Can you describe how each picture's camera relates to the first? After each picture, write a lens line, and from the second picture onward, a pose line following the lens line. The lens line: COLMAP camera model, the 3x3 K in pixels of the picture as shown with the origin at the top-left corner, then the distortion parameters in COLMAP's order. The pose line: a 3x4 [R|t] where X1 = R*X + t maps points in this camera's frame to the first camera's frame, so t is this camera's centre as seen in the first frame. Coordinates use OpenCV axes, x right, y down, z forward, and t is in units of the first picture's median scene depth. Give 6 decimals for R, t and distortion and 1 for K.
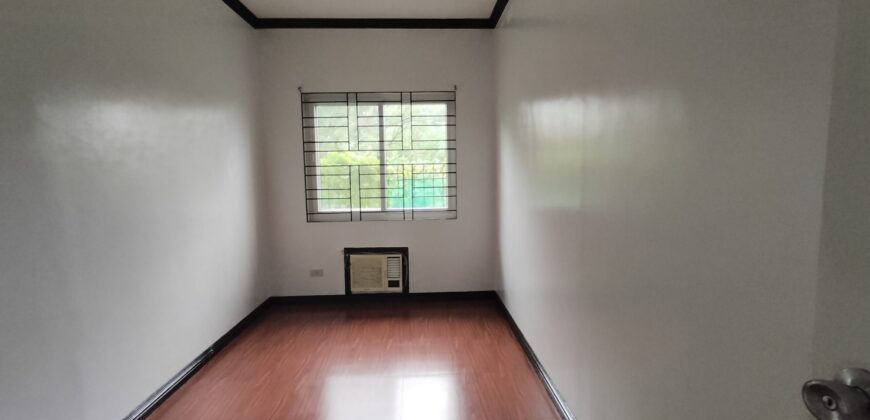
lens RADIAL K [[400.4, 0, 436.6], [0, 400.4, 208.3], [0, 0, 1]] dist [0.008644, 0.004958]
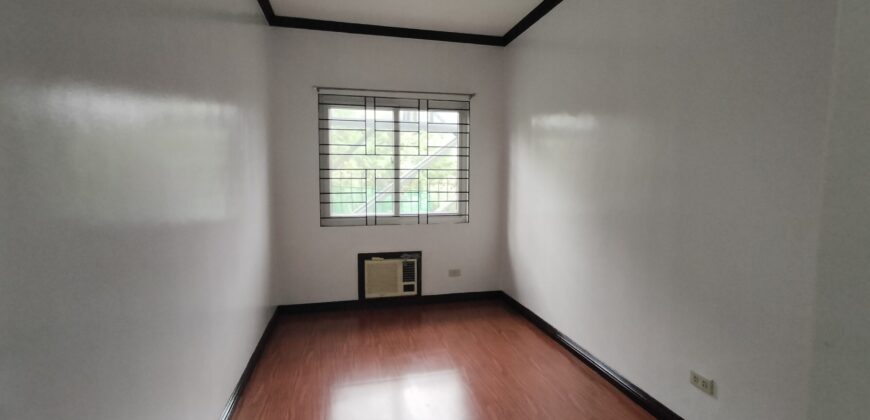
lens RADIAL K [[400.4, 0, 430.8], [0, 400.4, 208.6], [0, 0, 1]] dist [0.008644, 0.004958]
pose [[0.978468, 0.003318, 0.206370, -0.261618], [-0.000232, 0.999888, -0.014973, 0.005206], [-0.206396, 0.014603, 0.978359, -0.003486]]
